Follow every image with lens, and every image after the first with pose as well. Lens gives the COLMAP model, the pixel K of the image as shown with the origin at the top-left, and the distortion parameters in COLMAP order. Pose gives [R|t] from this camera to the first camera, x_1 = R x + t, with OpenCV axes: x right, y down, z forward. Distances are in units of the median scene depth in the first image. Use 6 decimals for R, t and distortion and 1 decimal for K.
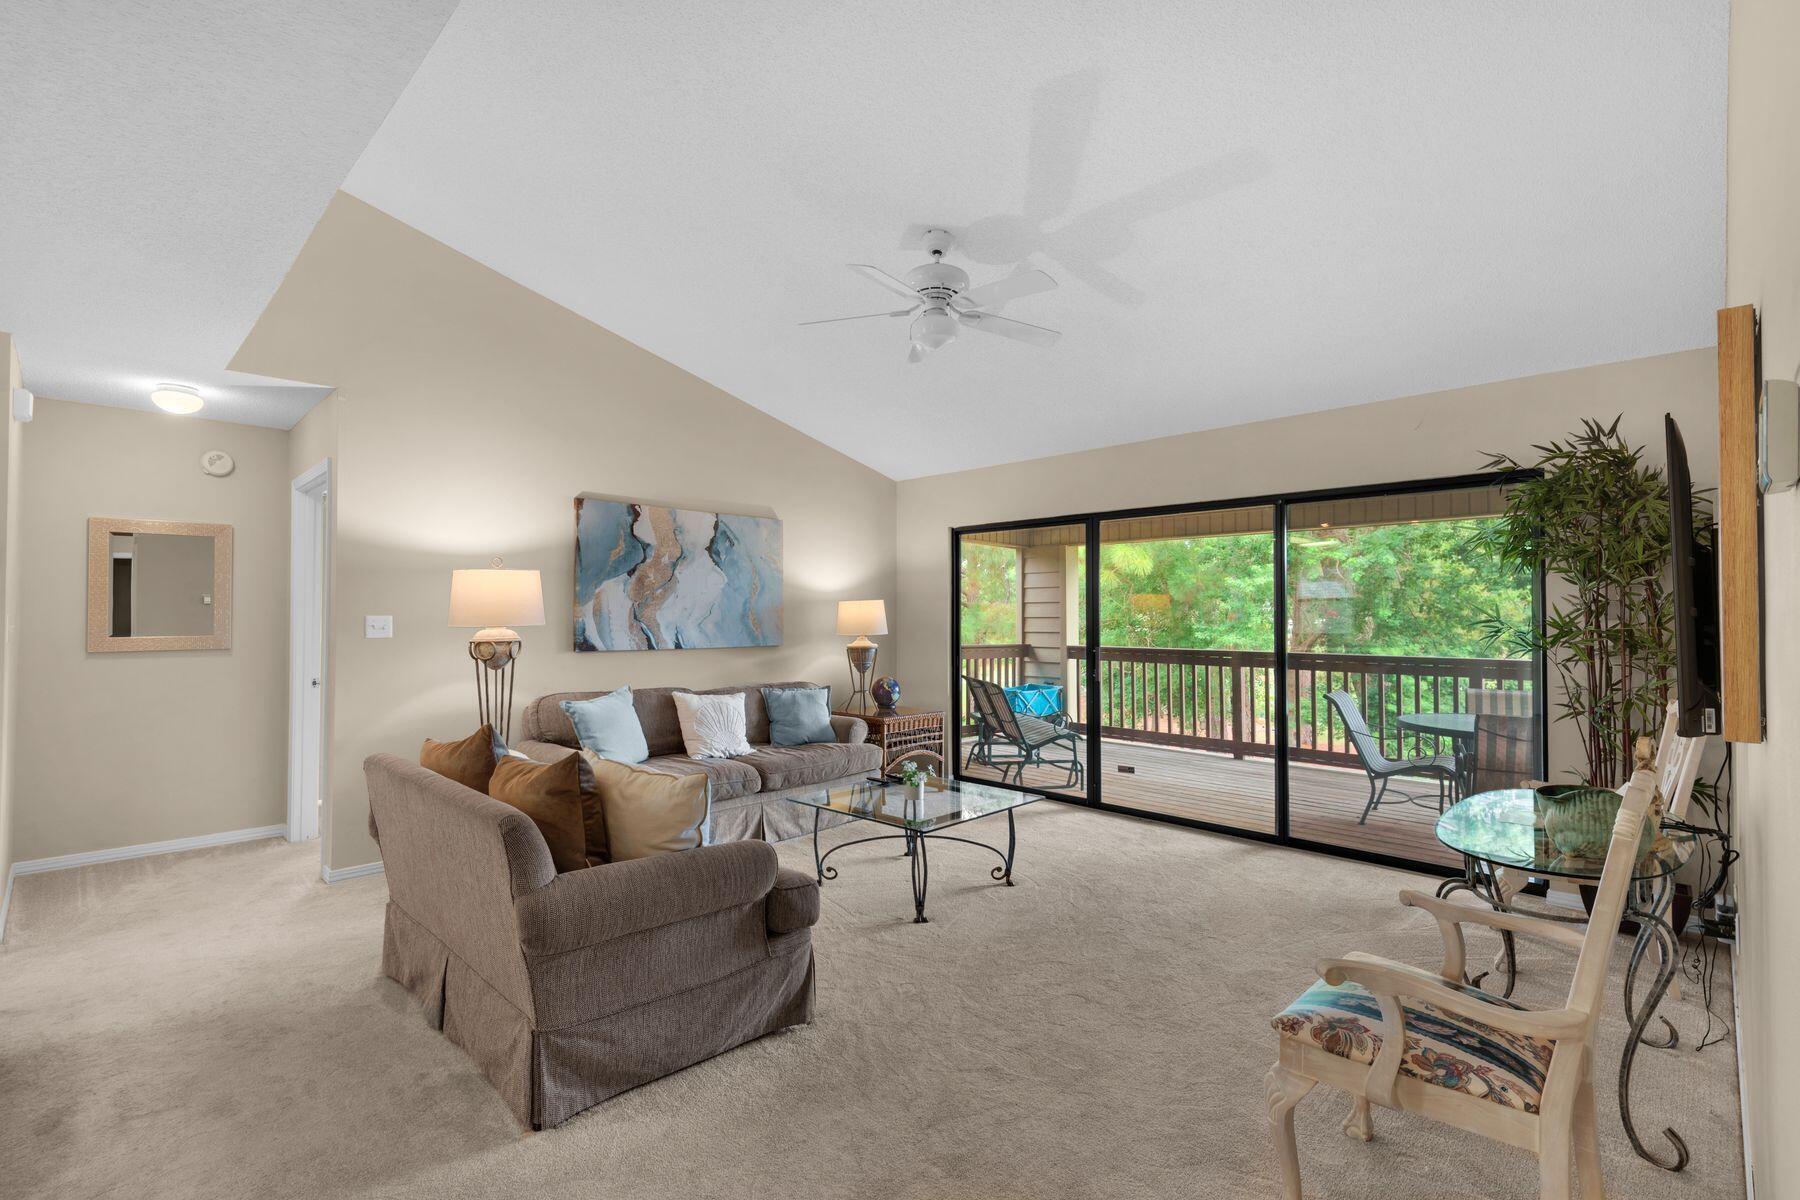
lens RADIAL K [[807.9, 0, 903.9], [0, 807.9, 601.4], [0, 0, 1]] dist [0.033146, -0.018312]
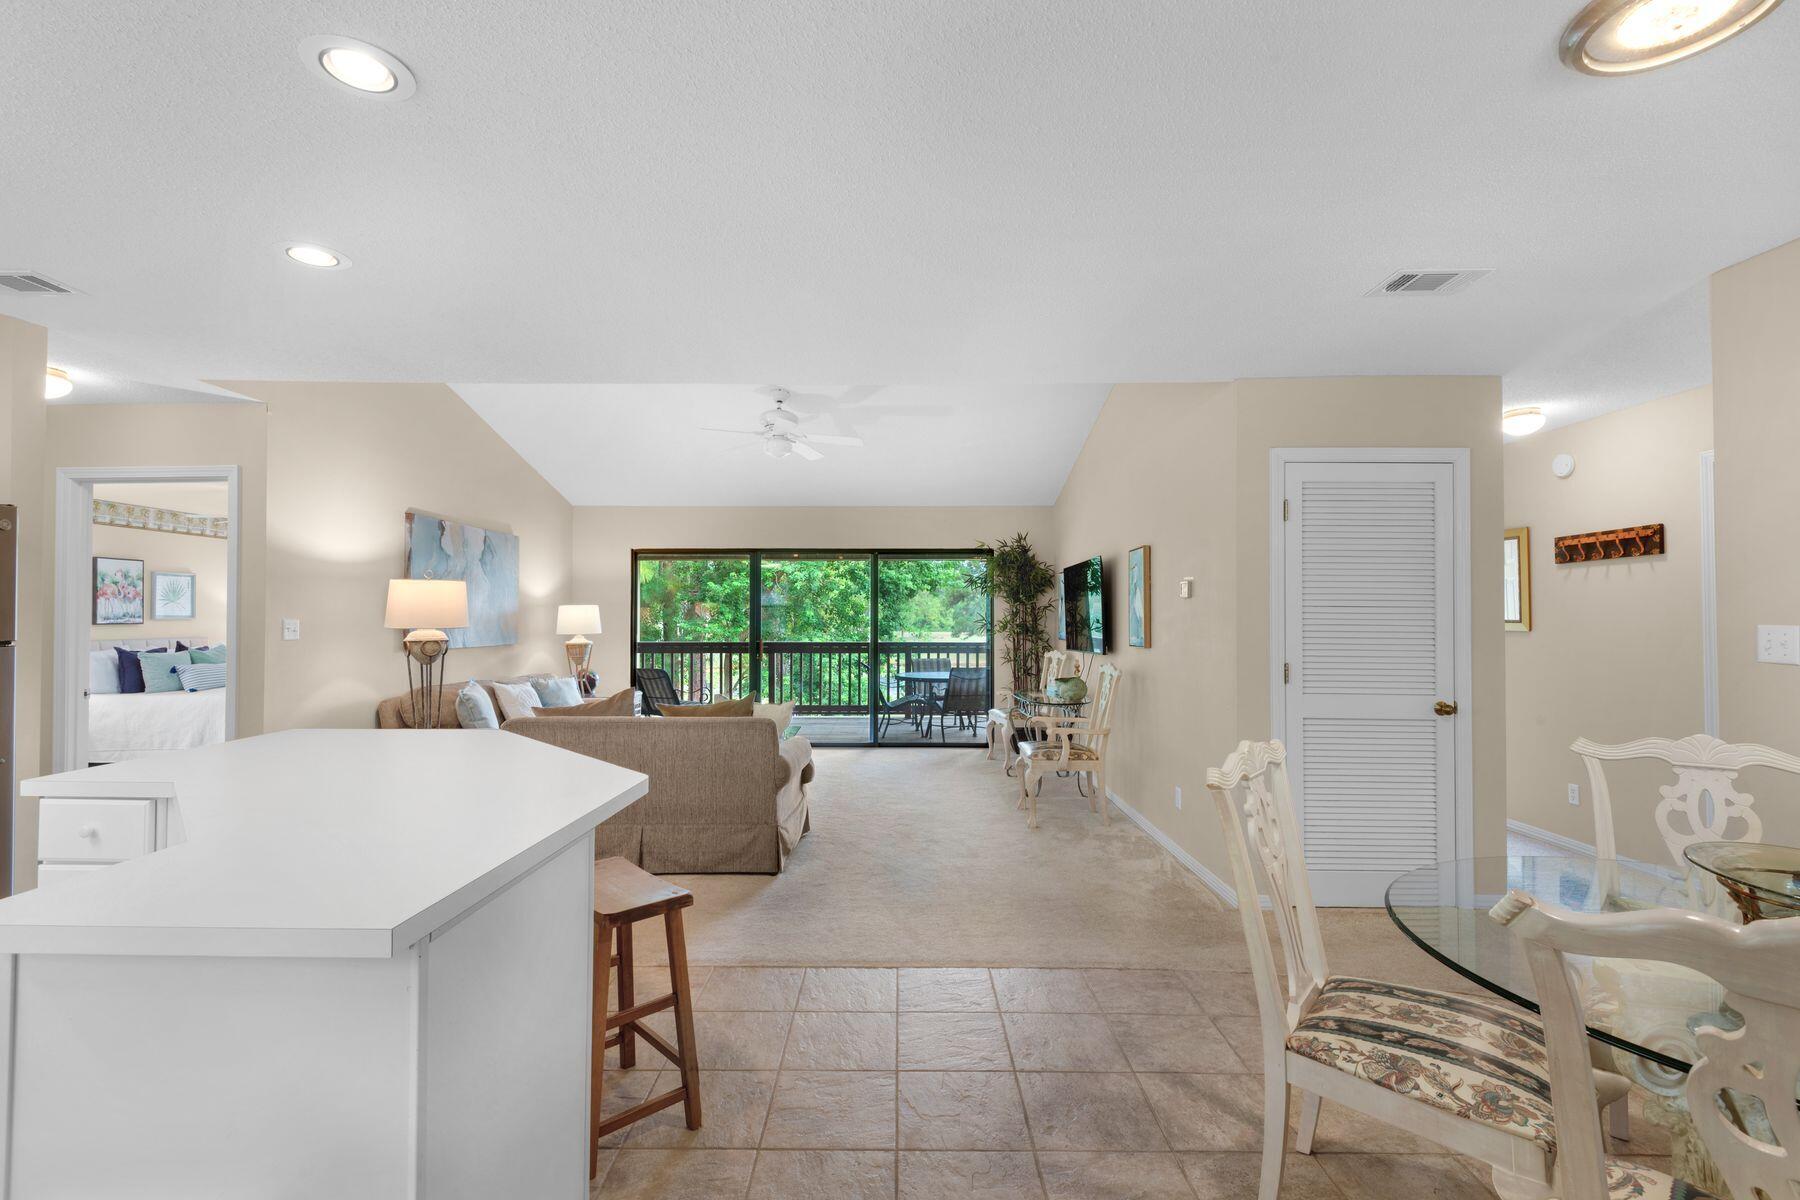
lens RADIAL K [[868.4, 0, 880.2], [0, 868.4, 600.2], [0, 0, 1]] dist [0.033101, -0.022027]
pose [[0.713965, 0.014079, 0.700040, -0.779892], [-0.015102, 0.999875, -0.004707, -0.011784], [-0.700019, -0.007211, 0.714088, -0.313653]]
